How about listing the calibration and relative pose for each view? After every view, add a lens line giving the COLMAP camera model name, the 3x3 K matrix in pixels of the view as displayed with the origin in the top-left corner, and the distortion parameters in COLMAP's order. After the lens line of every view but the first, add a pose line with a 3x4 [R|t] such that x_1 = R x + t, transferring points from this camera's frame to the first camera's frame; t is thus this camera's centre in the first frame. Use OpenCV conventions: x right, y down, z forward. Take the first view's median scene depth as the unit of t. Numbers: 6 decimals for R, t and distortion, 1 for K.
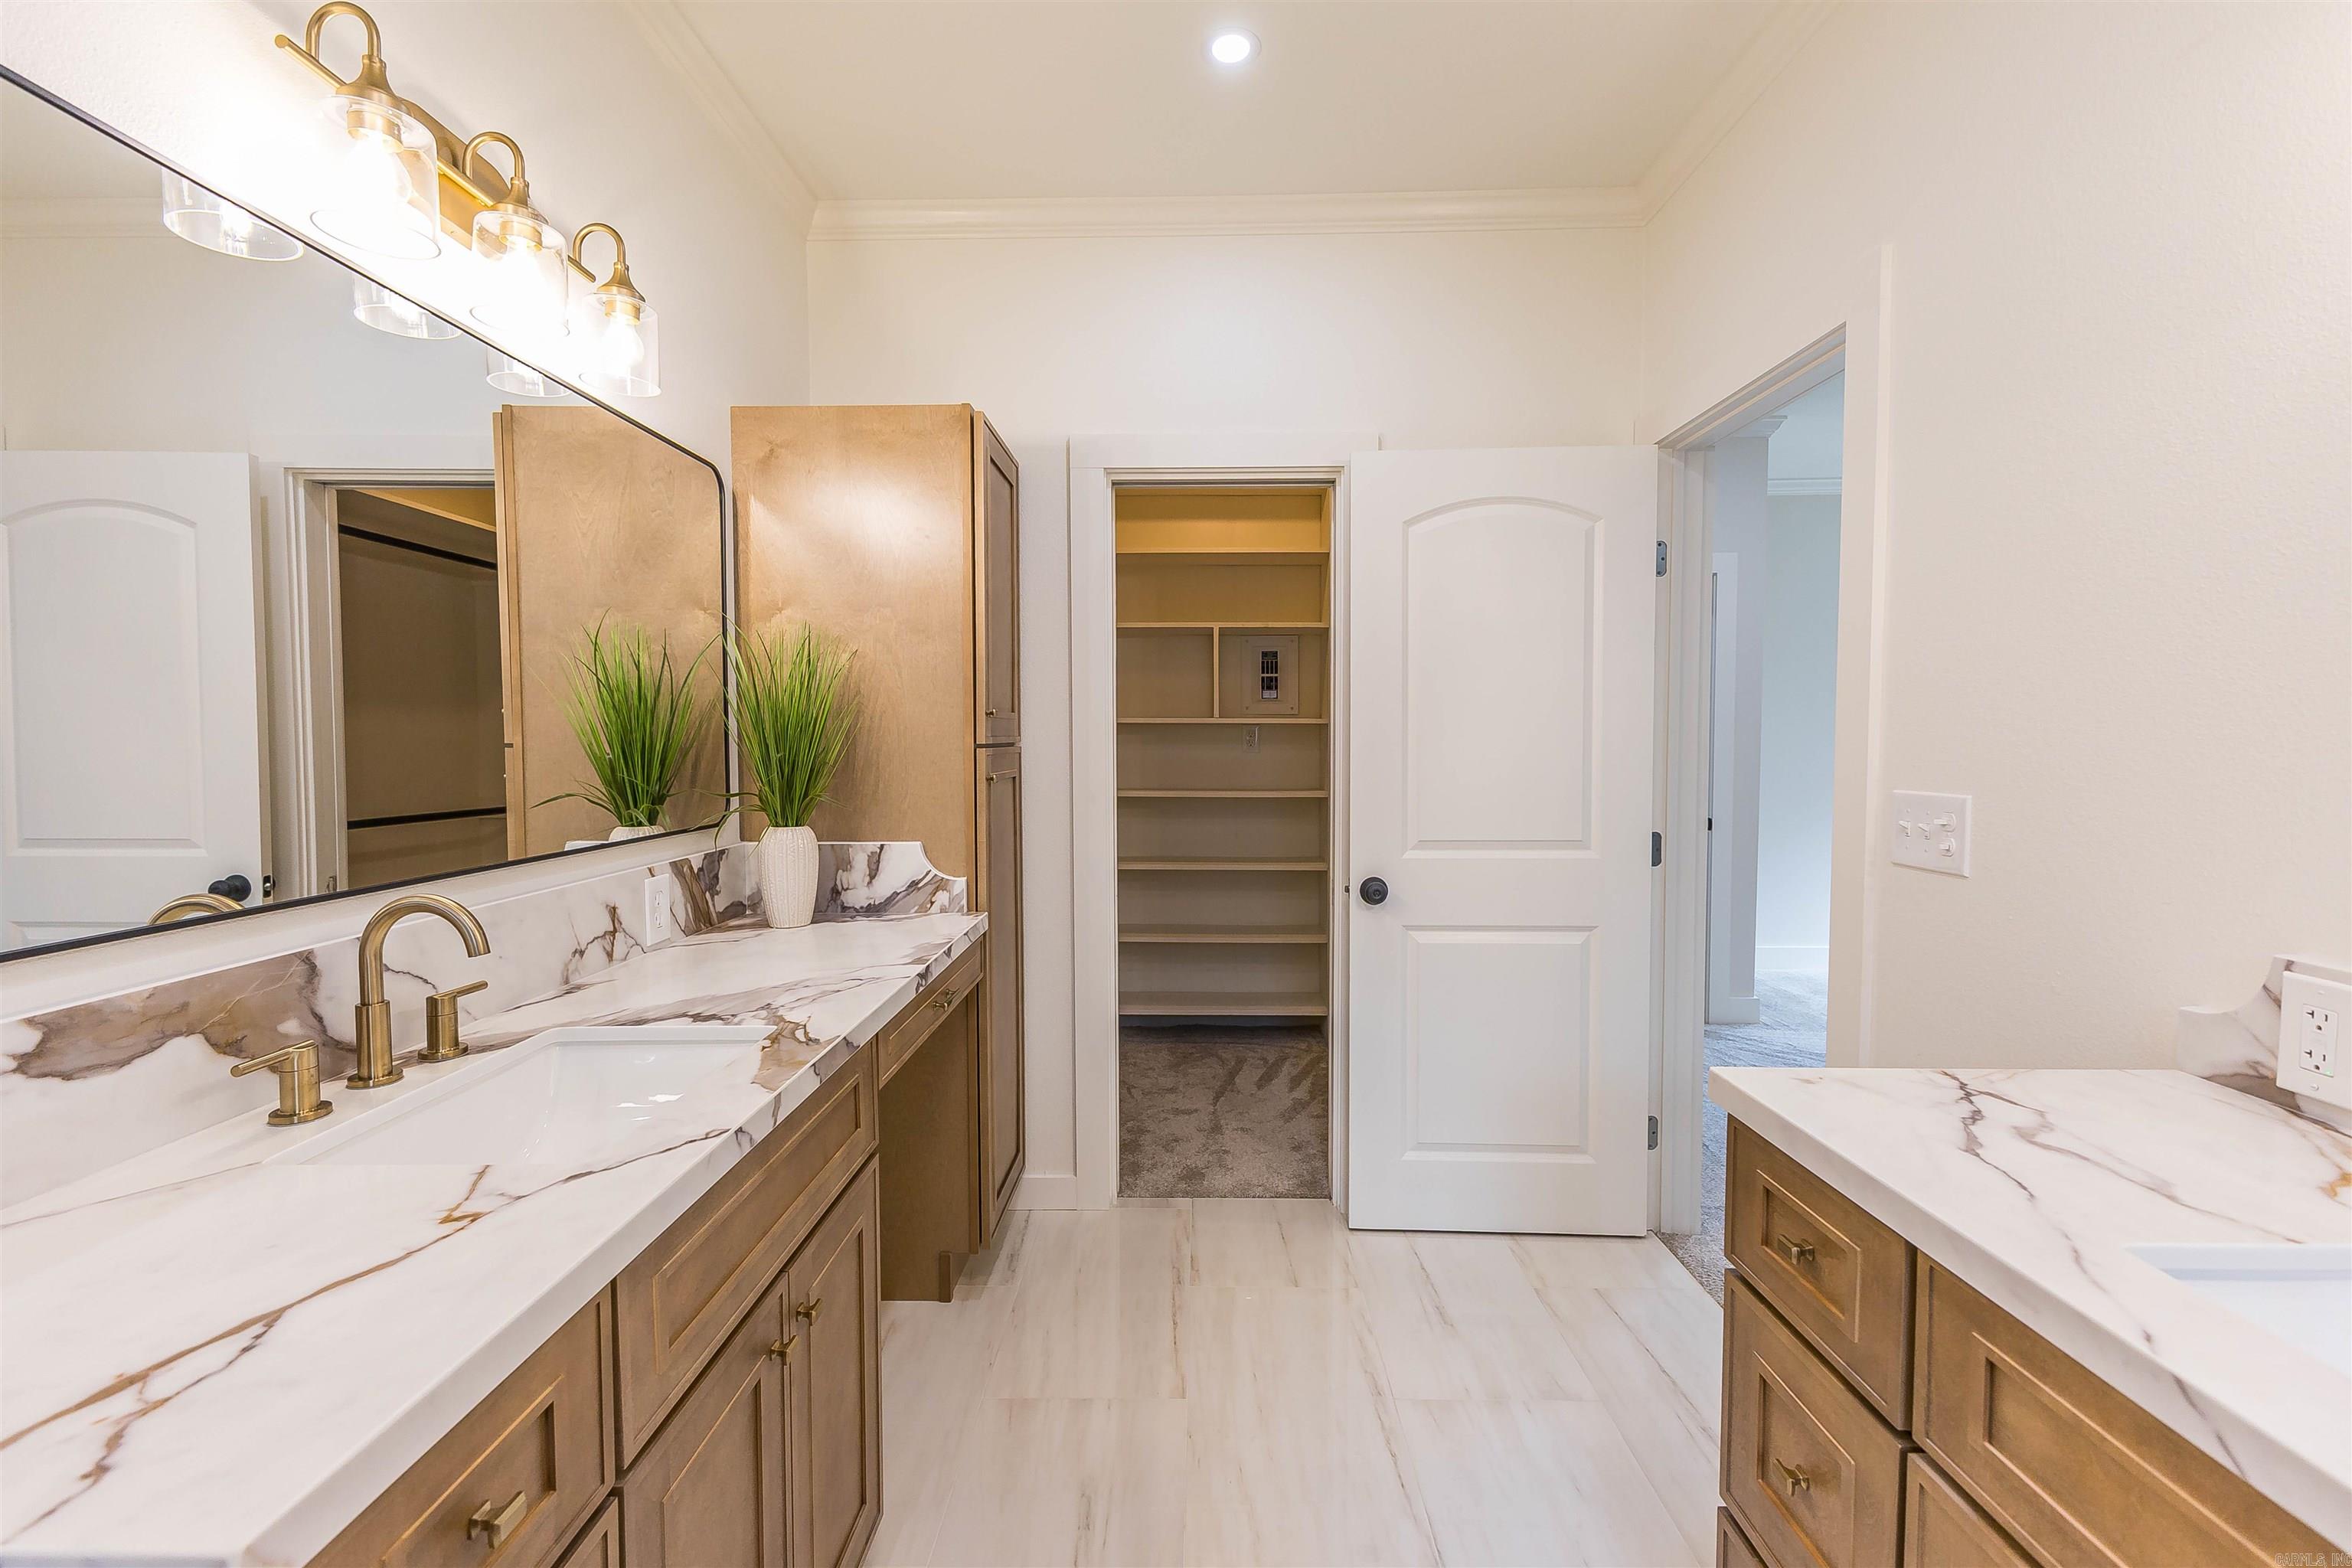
lens RADIAL K [[1008.8, 0, 1178.3], [0, 1008.8, 782.4], [0, 0, 1]] dist [0.011360, -0.000696]
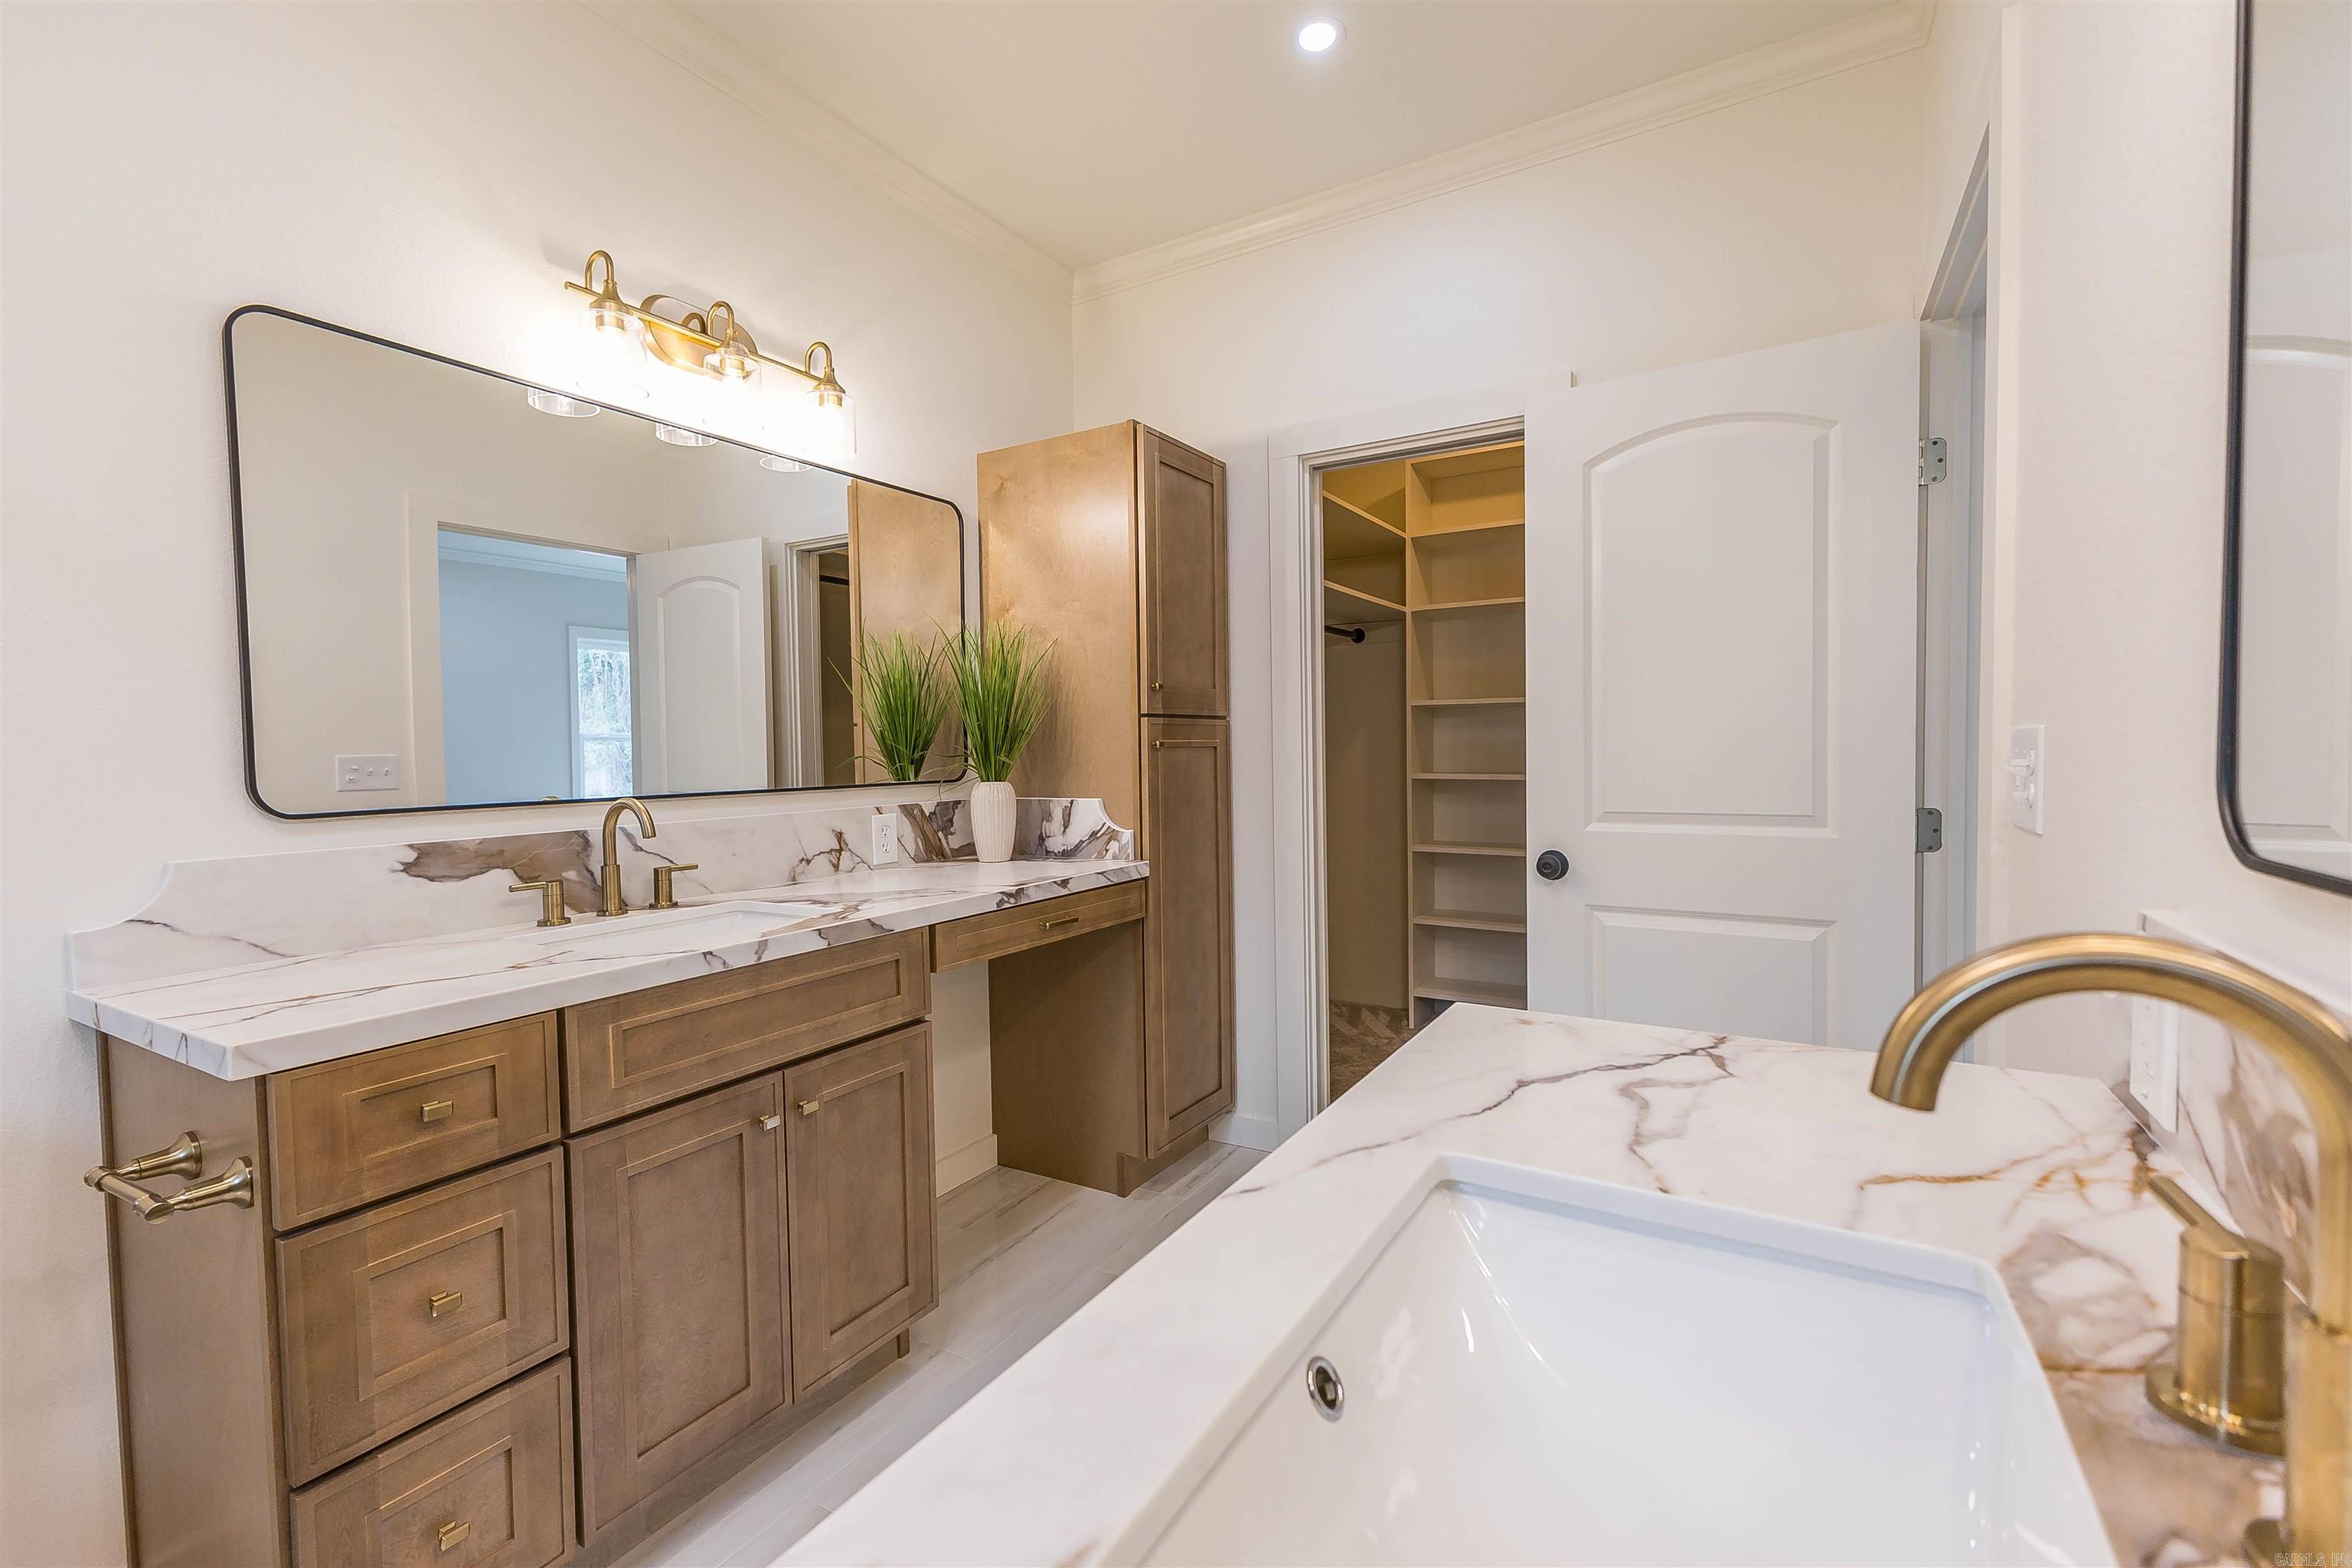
lens RADIAL K [[1003.5, 0, 1181.5], [0, 1003.5, 779.7], [0, 0, 1]] dist [0.016622, 0.000076]
pose [[0.869376, 0.004936, -0.494127, 0.412187], [-0.008979, 0.999943, -0.005809, 0.043589], [0.494070, 0.009487, 0.869370, 0.029975]]
